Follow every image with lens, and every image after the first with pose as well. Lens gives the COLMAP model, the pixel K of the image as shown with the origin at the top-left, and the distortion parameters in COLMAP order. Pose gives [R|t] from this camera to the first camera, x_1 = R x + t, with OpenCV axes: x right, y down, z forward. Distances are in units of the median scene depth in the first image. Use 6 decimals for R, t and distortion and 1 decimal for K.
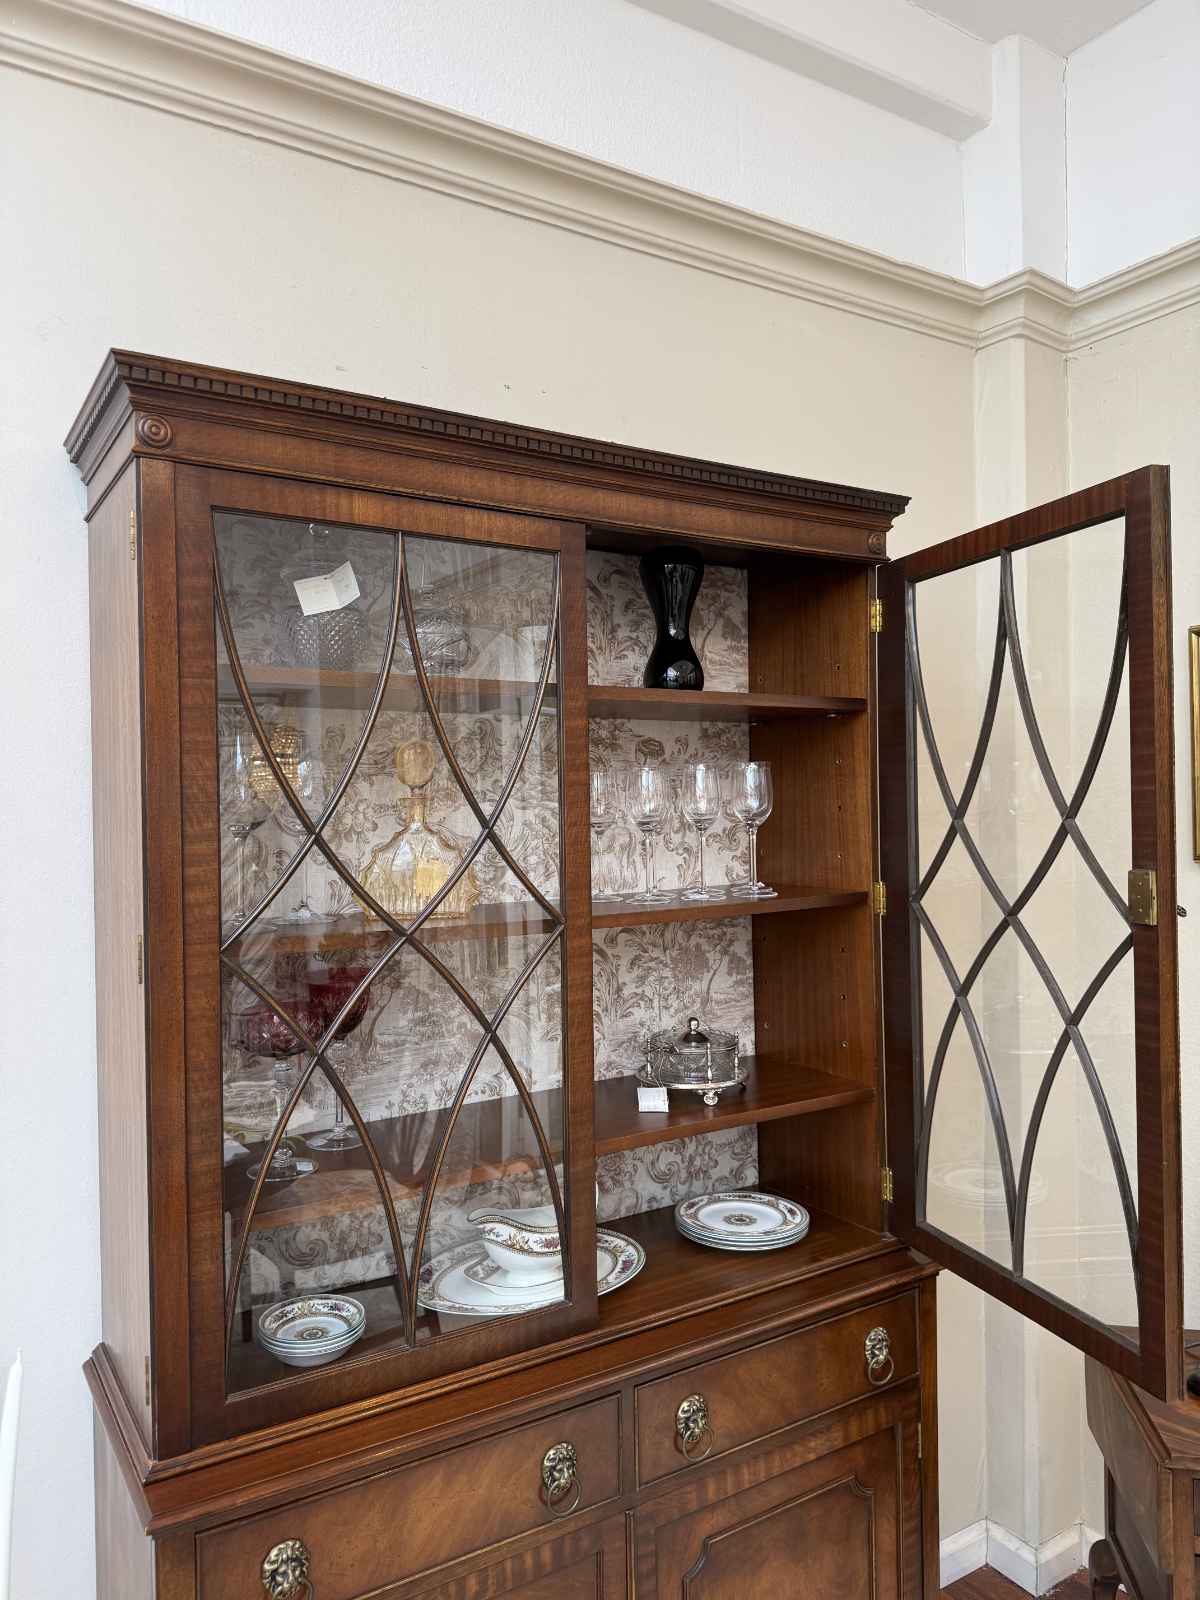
lens RADIAL K [[1142.2, 0, 600.0], [0, 1142.2, 800.0], [0, 0, 1]] dist [0.102889, -0.159381]
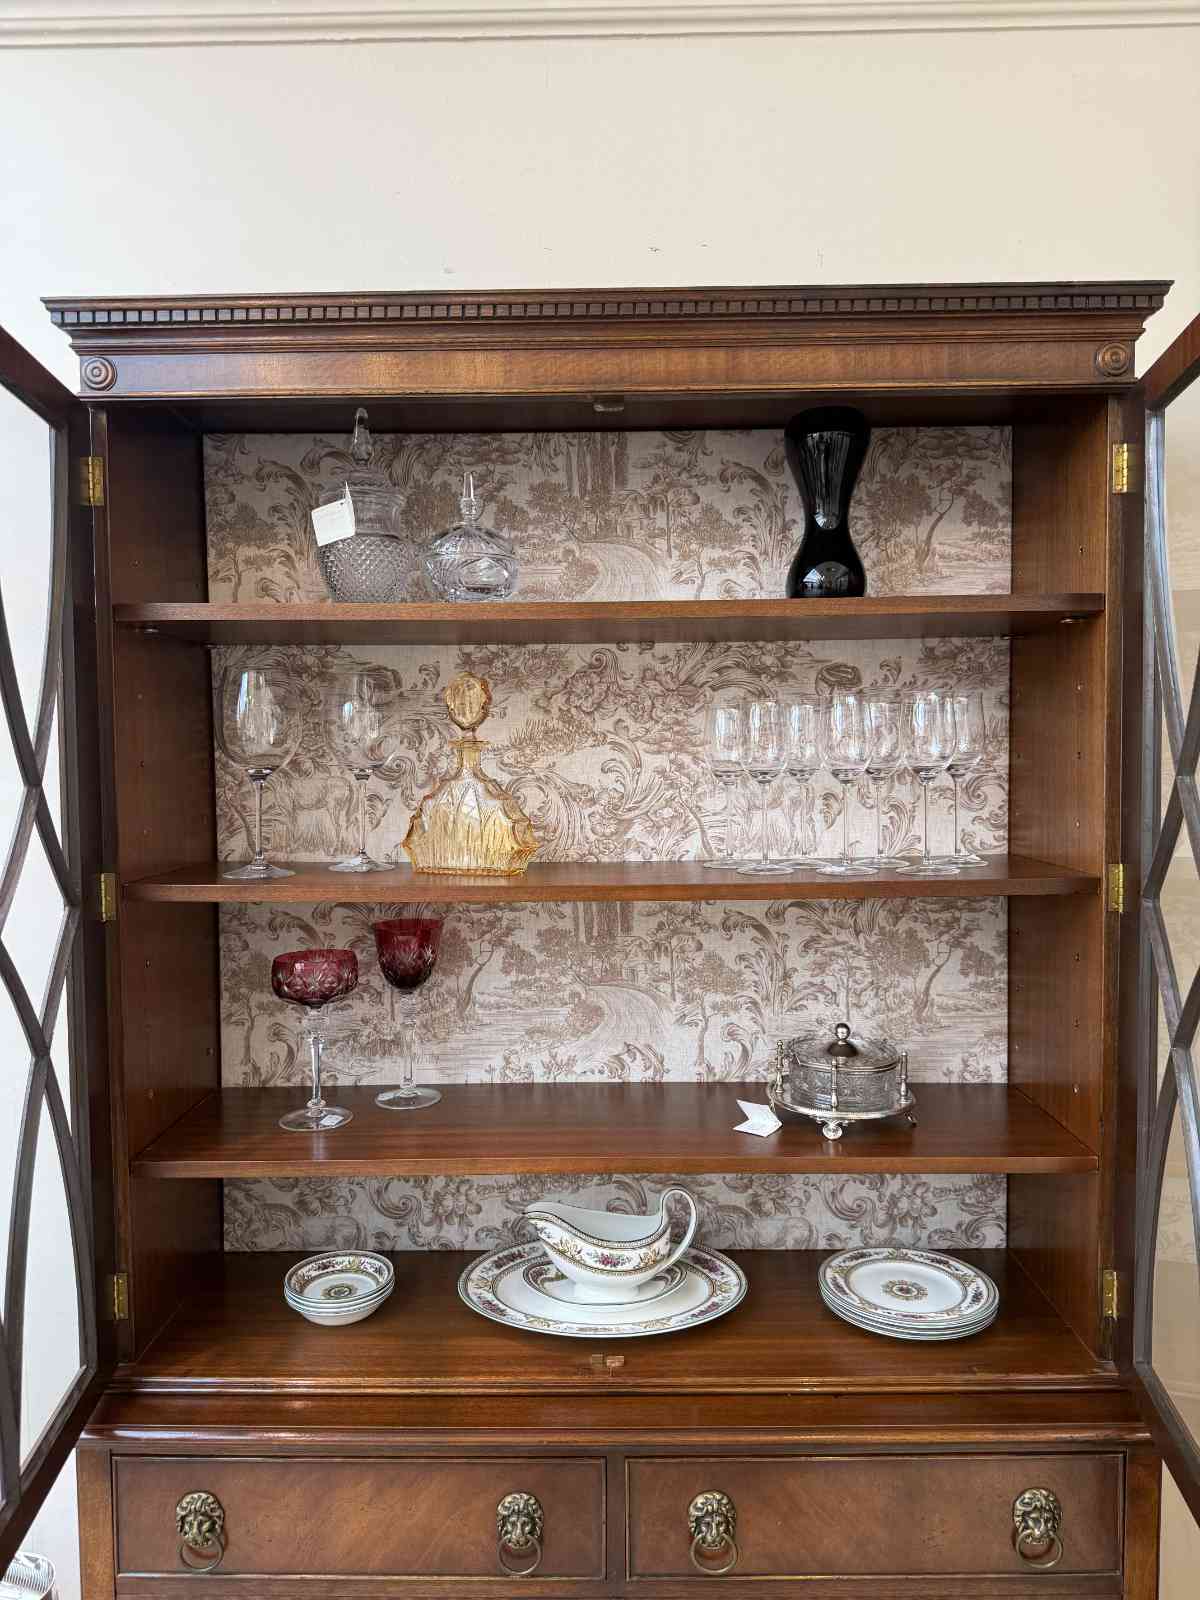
lens RADIAL K [[1150.3, 0, 590.4], [0, 1150.3, 802.7], [0, 0, 1]] dist [0.068507, -0.084789]
pose [[0.833836, 0.032479, -0.551057, 0.375635], [-0.000323, 0.998296, 0.058351, -0.005469], [0.552013, -0.048477, 0.832425, 0.267309]]
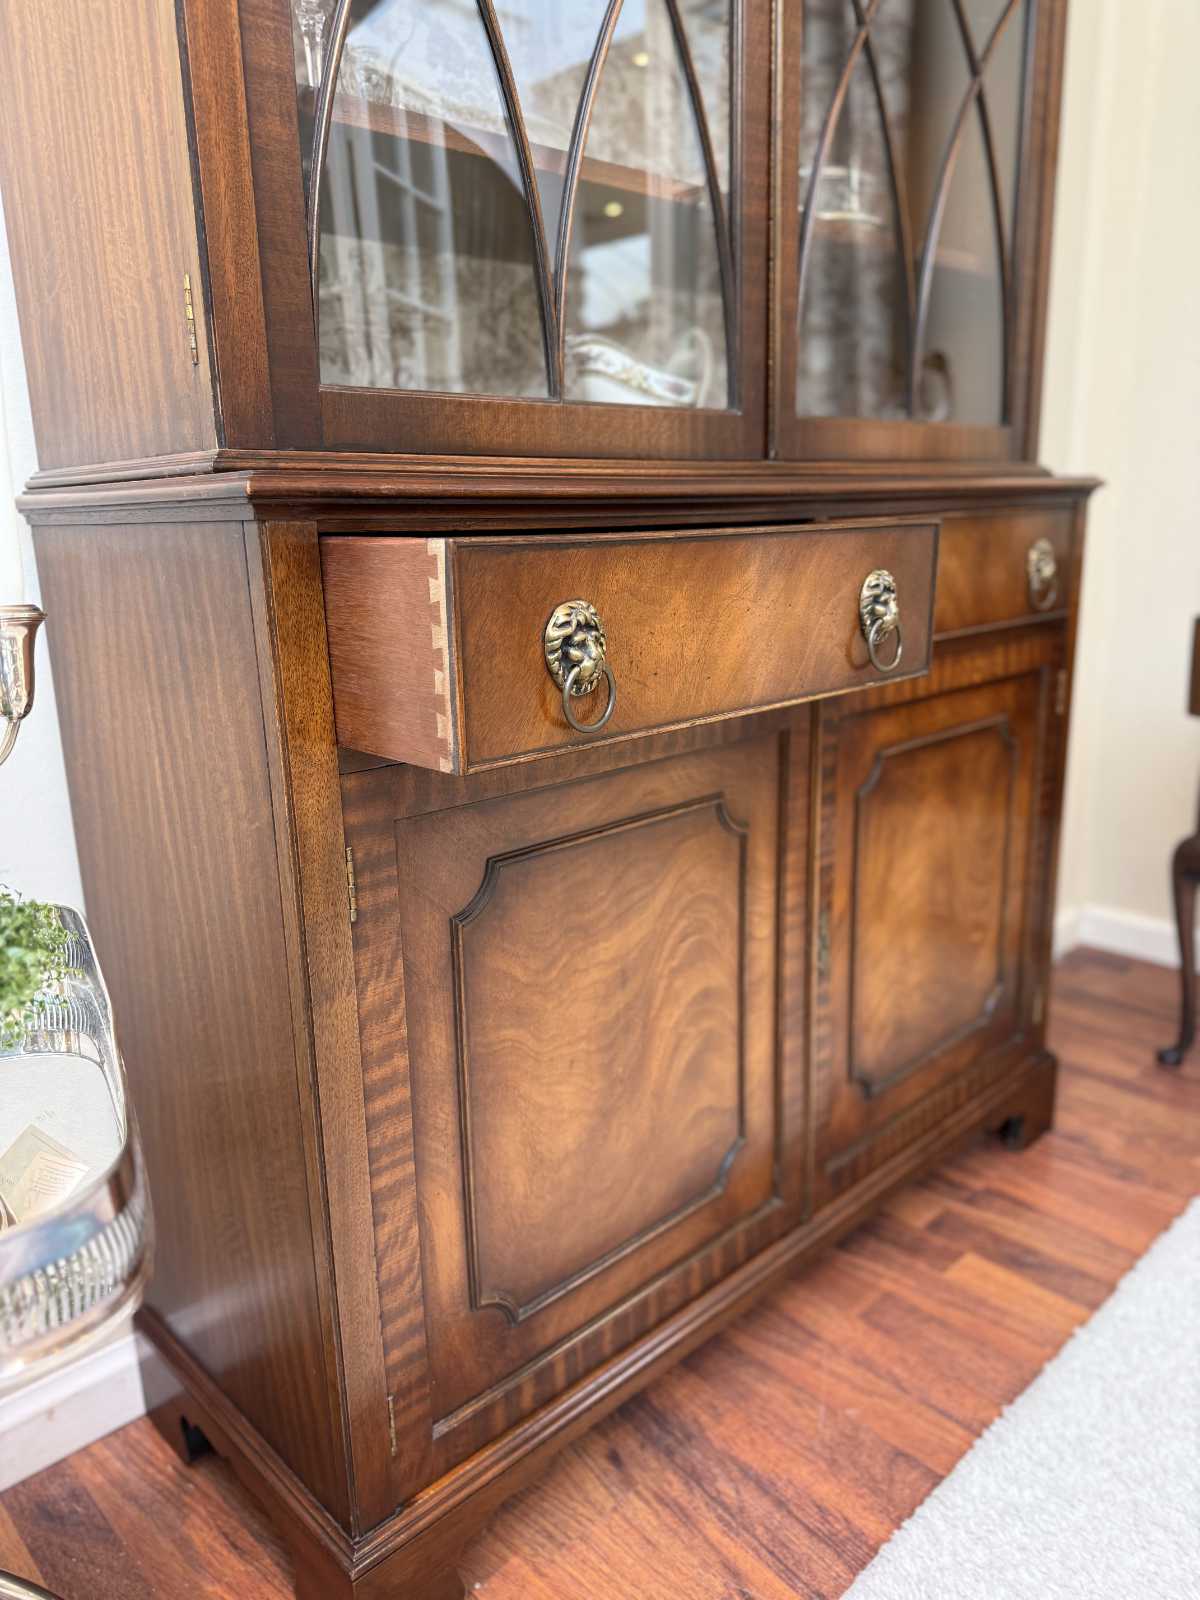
lens RADIAL K [[1142.2, 0, 600.0], [0, 1142.2, 800.0], [0, 0, 1]] dist [0.102889, -0.159381]
pose [[0.978912, -0.052223, 0.197494, -0.223173], [0.004906, 0.972502, 0.232842, 0.426008], [-0.204223, -0.226963, 0.952250, 0.240761]]
